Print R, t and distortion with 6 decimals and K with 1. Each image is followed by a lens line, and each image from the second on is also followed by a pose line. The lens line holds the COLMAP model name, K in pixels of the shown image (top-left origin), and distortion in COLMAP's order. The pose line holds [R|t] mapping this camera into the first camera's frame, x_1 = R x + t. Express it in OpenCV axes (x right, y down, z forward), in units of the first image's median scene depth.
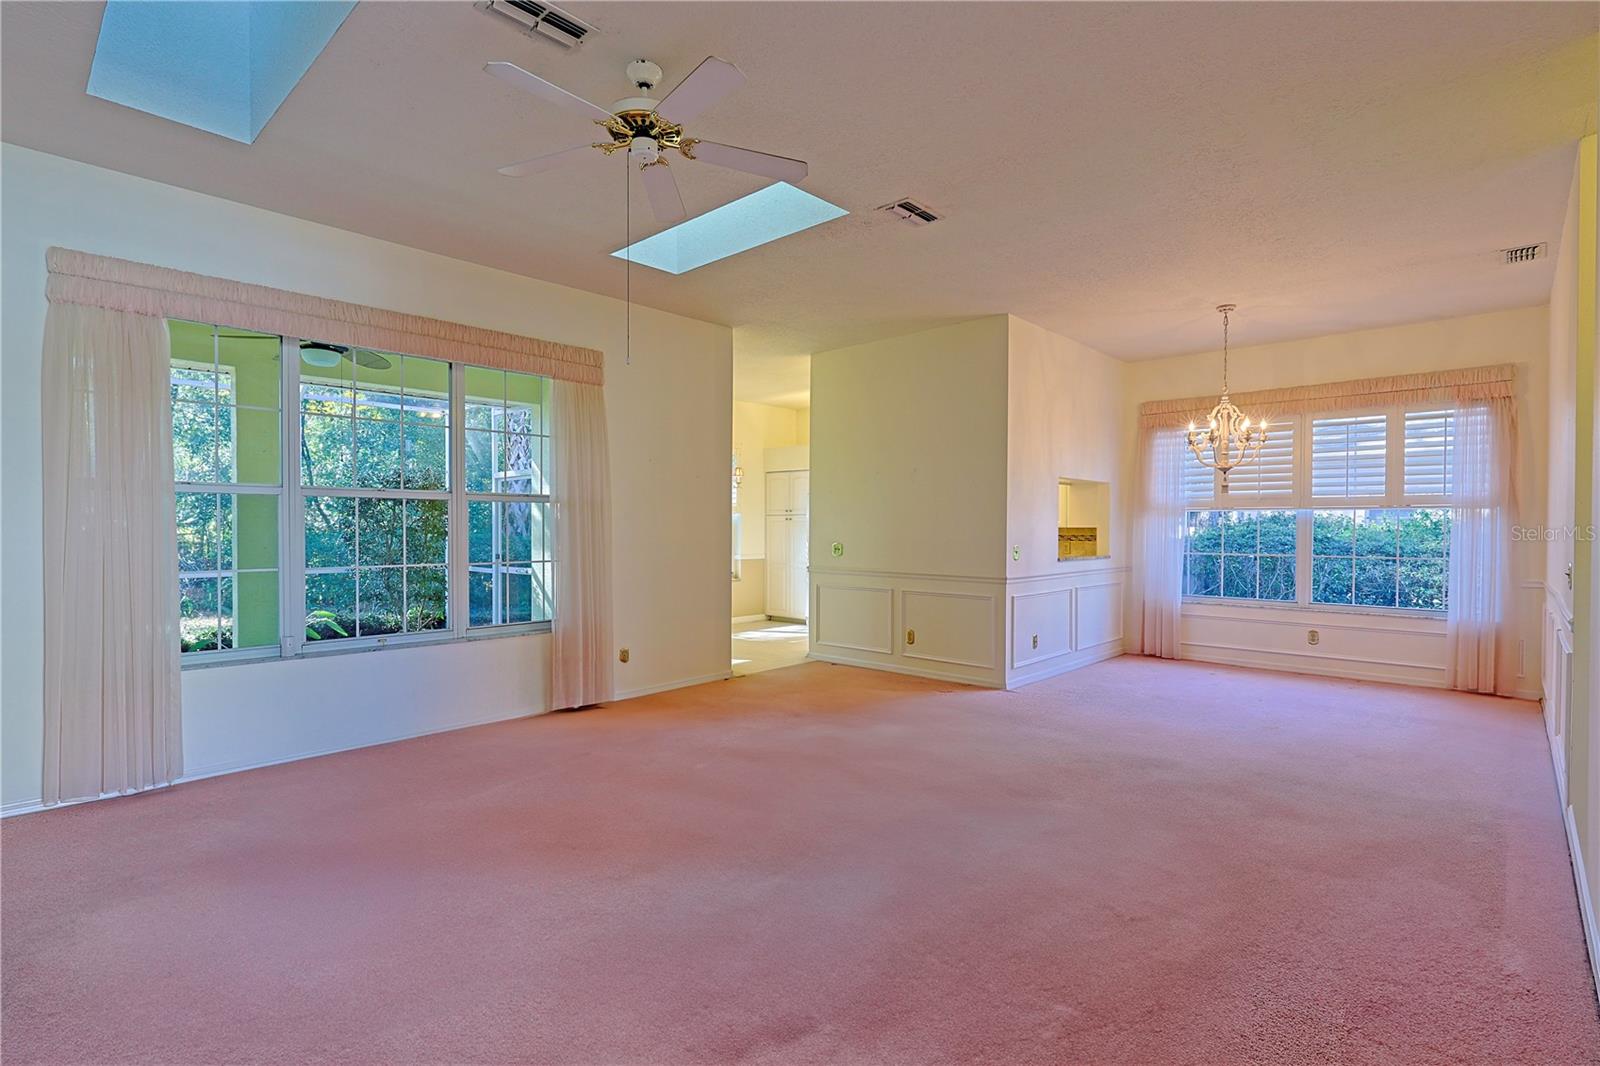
lens RADIAL K [[741.9, 0, 786.0], [0, 741.9, 534.3], [0, 0, 1]] dist [-0.004581, 0.000998]
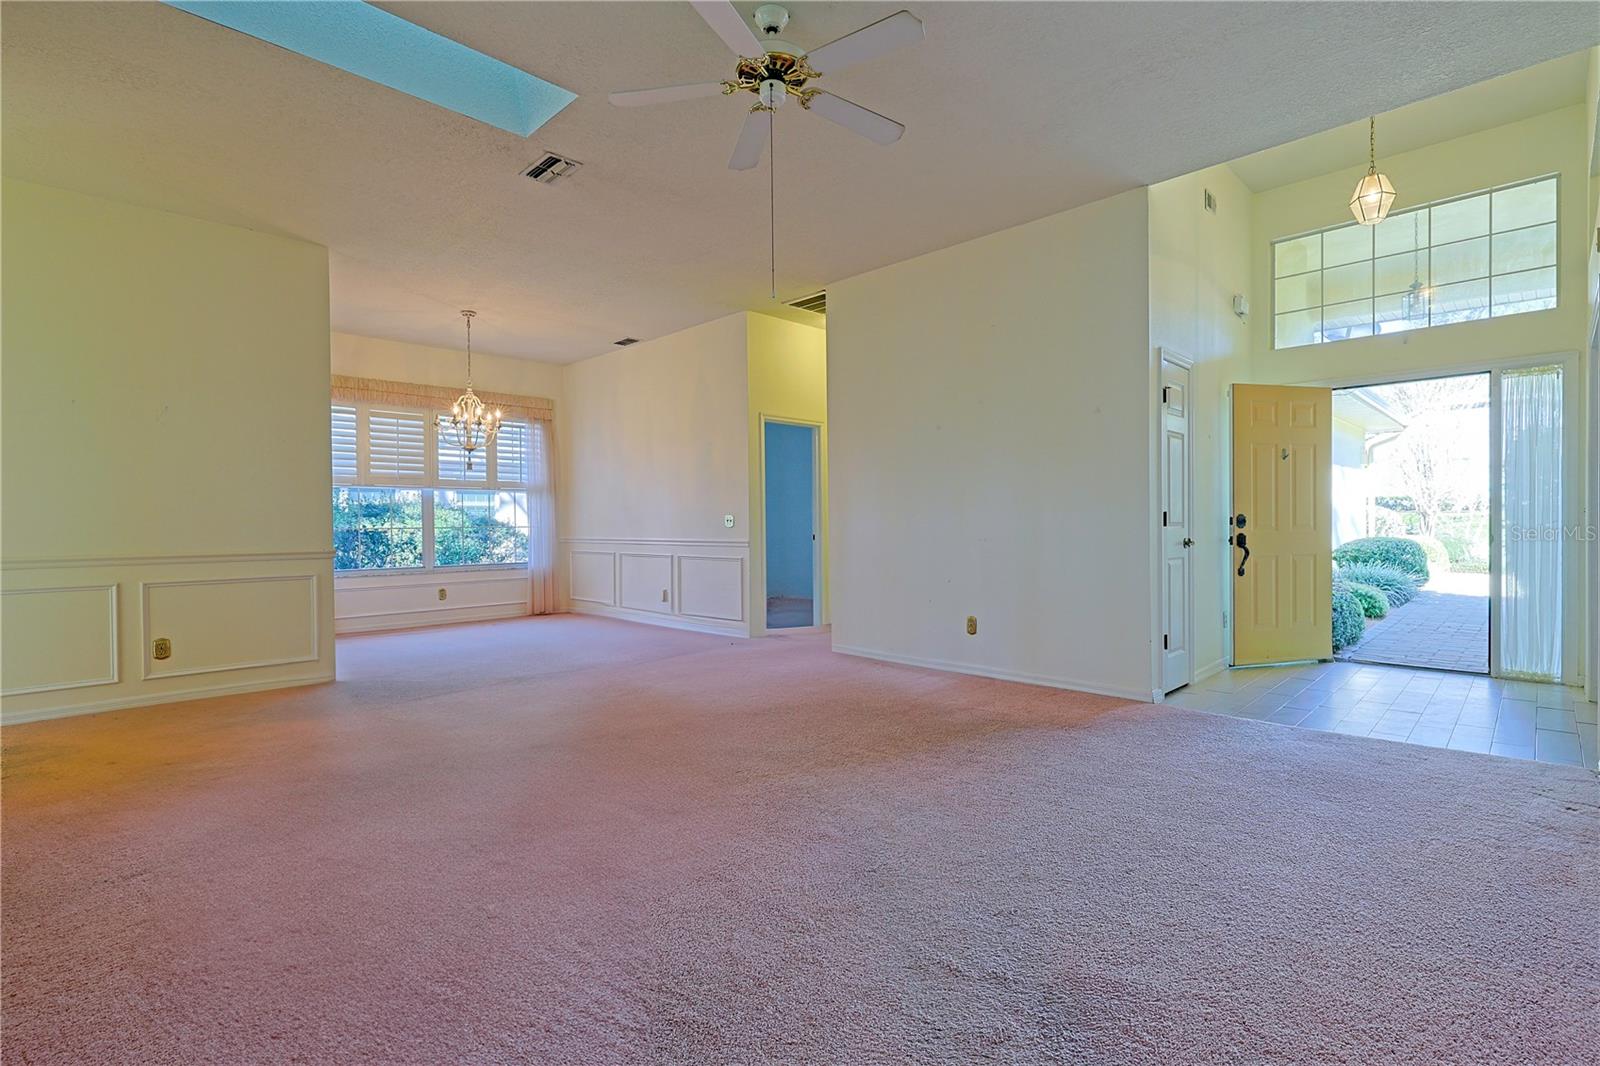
lens RADIAL K [[741.9, 0, 804.4], [0, 741.9, 534.4], [0, 0, 1]] dist [-0.004581, 0.000998]
pose [[0.033660, -0.020292, 0.999227, -0.533474], [0.010237, 0.999748, 0.019958, 0.025604], [-0.999381, 0.009557, 0.033860, 0.401722]]
